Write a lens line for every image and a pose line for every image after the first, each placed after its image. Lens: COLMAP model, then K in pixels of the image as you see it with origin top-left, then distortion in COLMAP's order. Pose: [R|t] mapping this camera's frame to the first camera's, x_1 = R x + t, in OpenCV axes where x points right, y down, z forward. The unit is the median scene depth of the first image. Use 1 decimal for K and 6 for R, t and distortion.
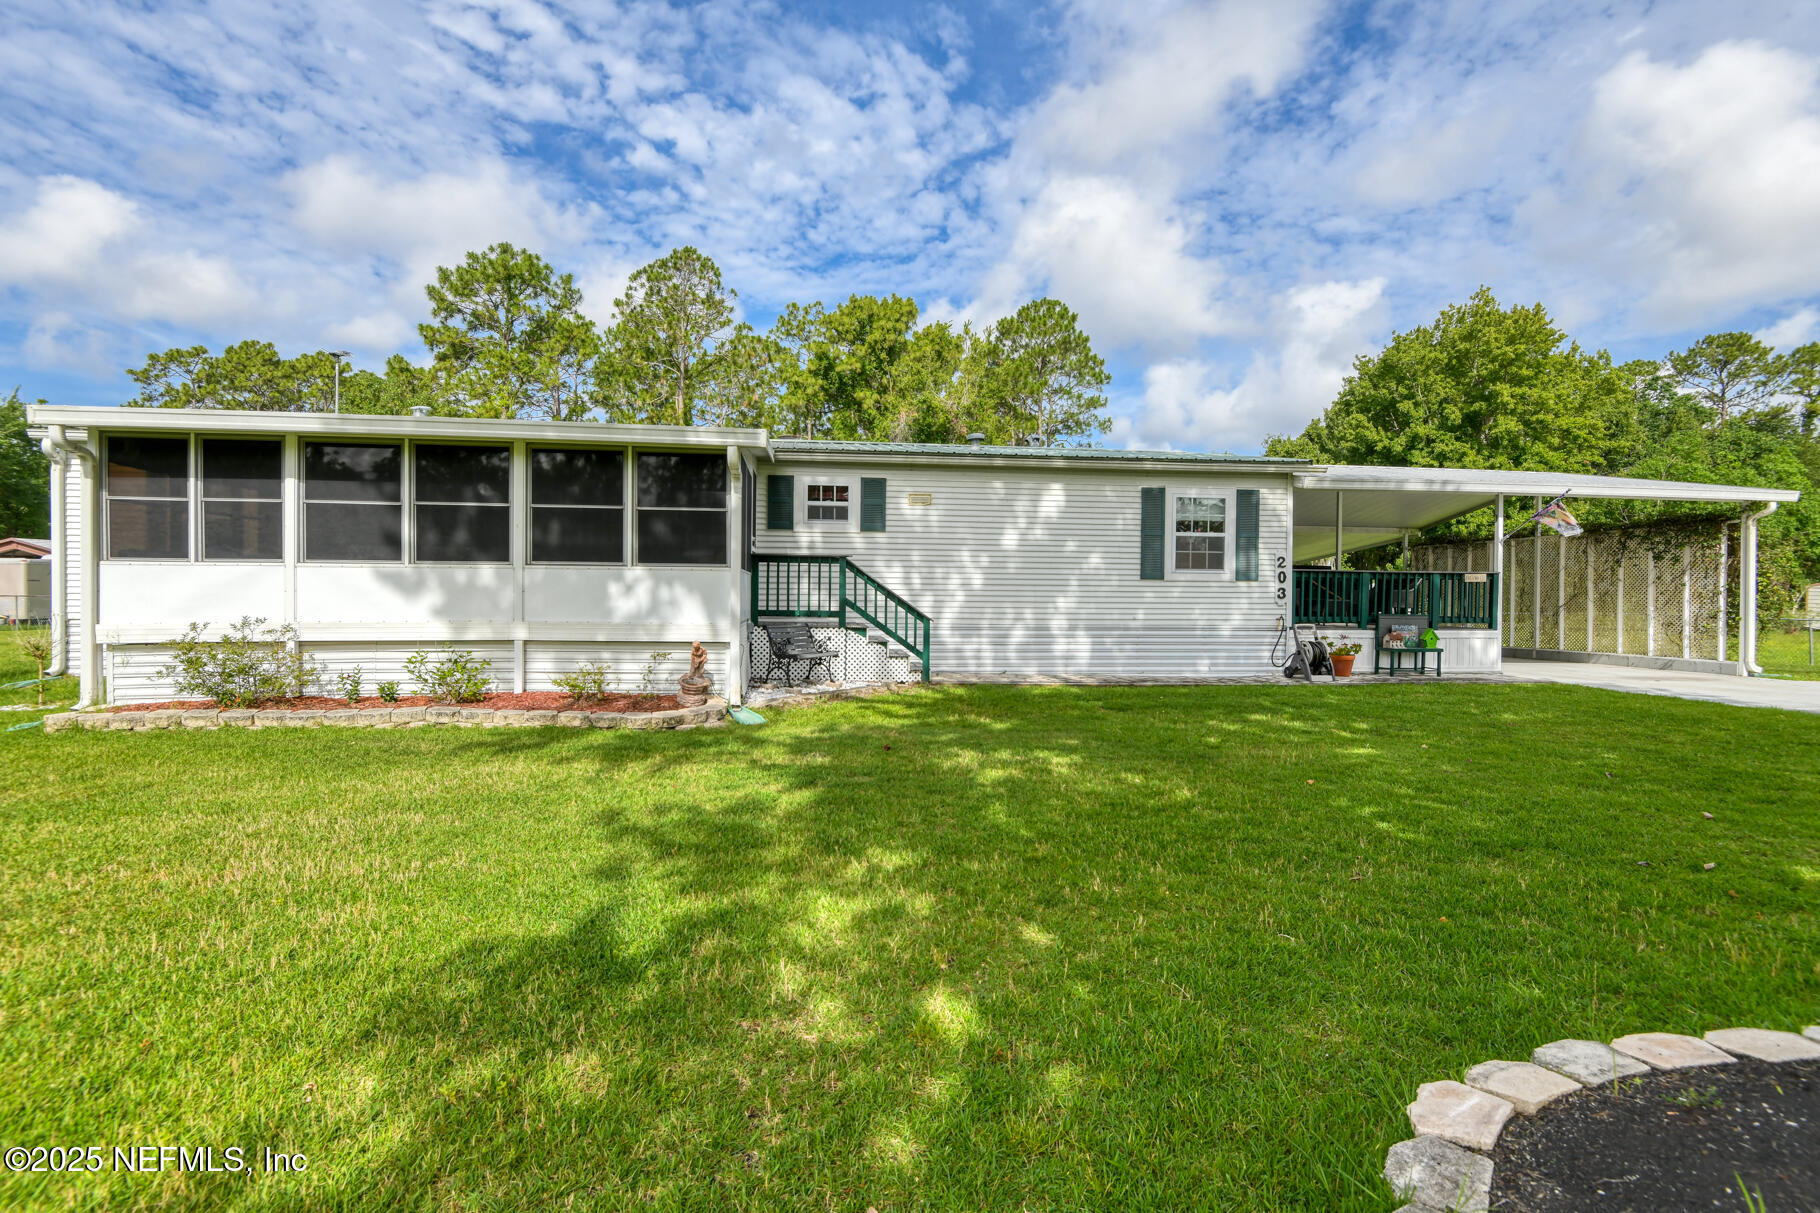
lens RADIAL K [[847.2, 0, 904.7], [0, 847.2, 586.0], [0, 0, 1]] dist [-0.011172, -0.000365]
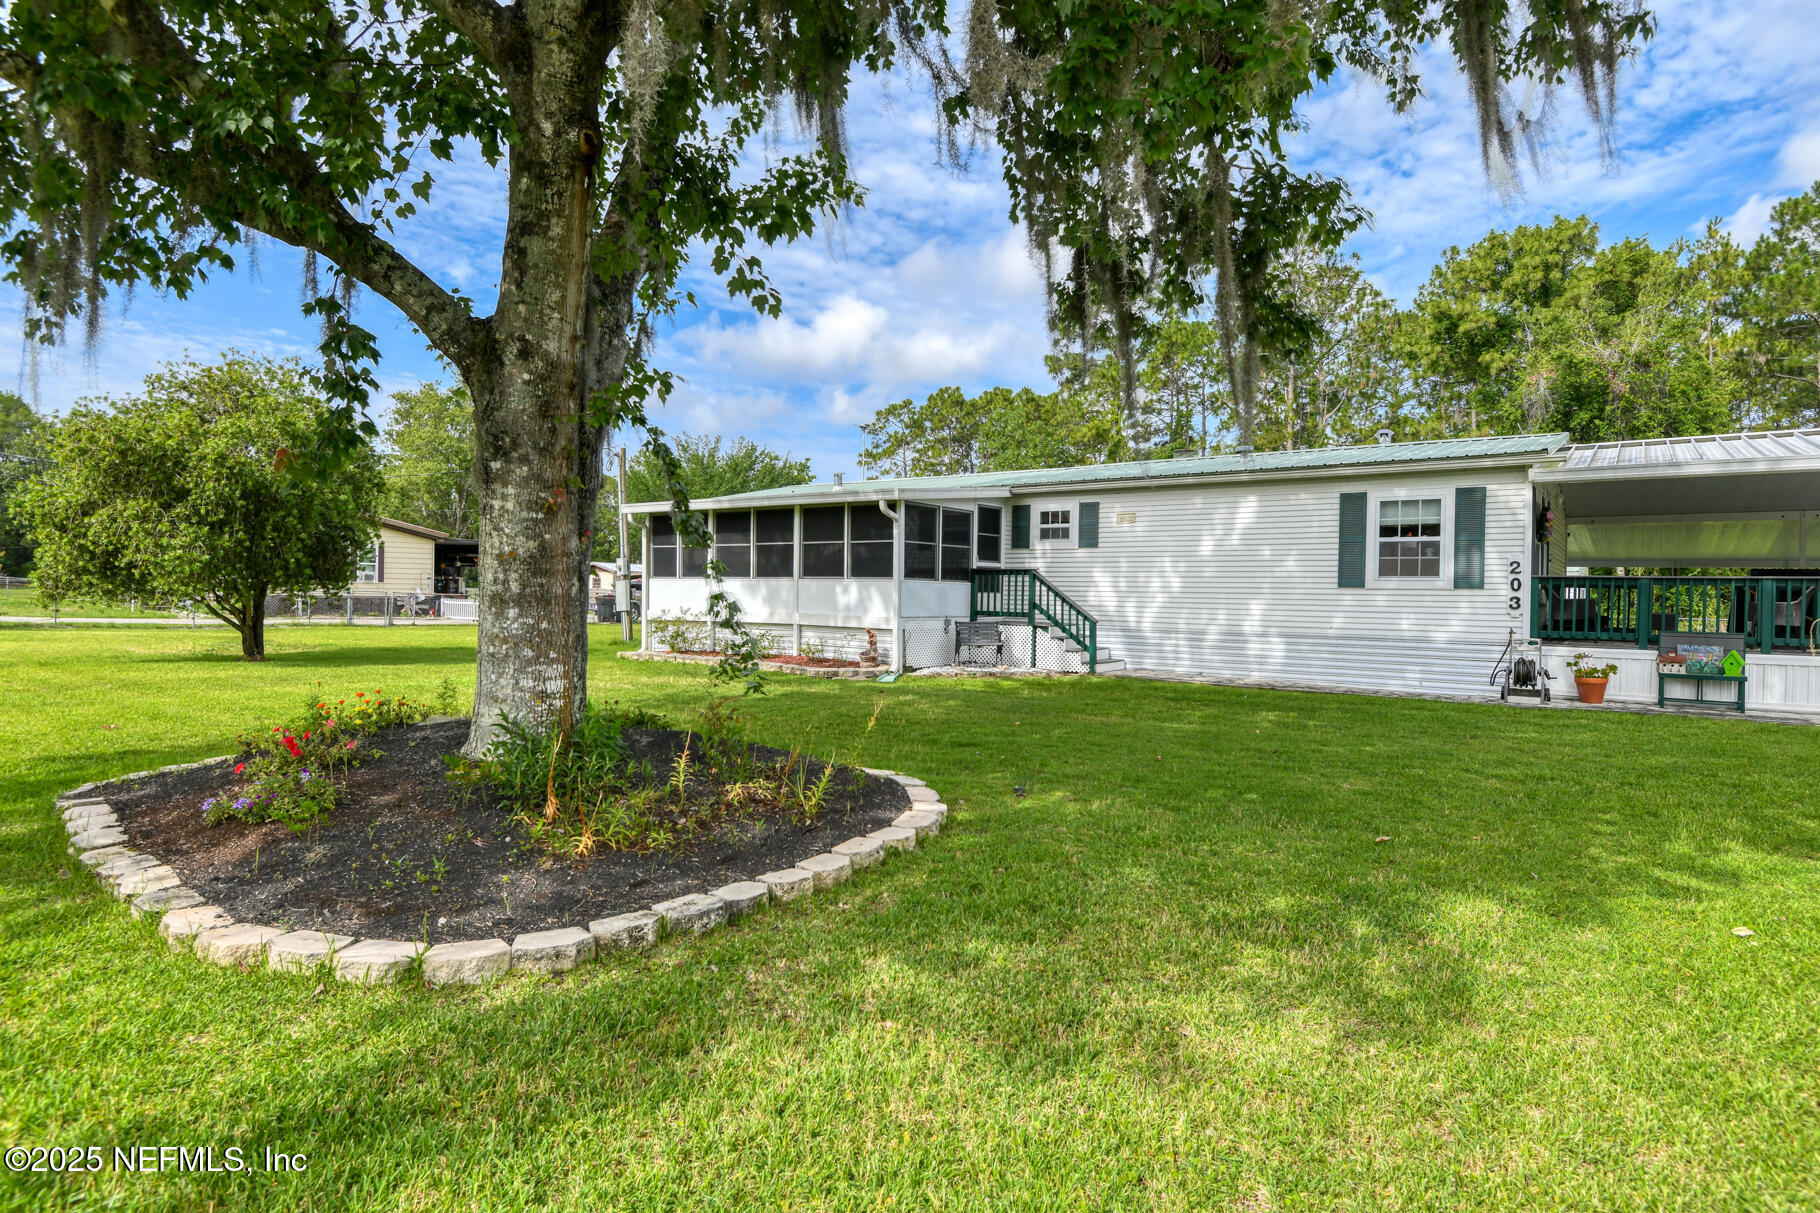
lens RADIAL K [[987.4, 0, 902.7], [0, 987.4, 595.9], [0, 0, 1]] dist [0.000236, -0.017499]
pose [[0.718378, 0.004349, -0.695640, 0.704011], [-0.006010, 0.999982, 0.000045, 0.005052], [0.695627, 0.004149, 0.718391, -0.168880]]
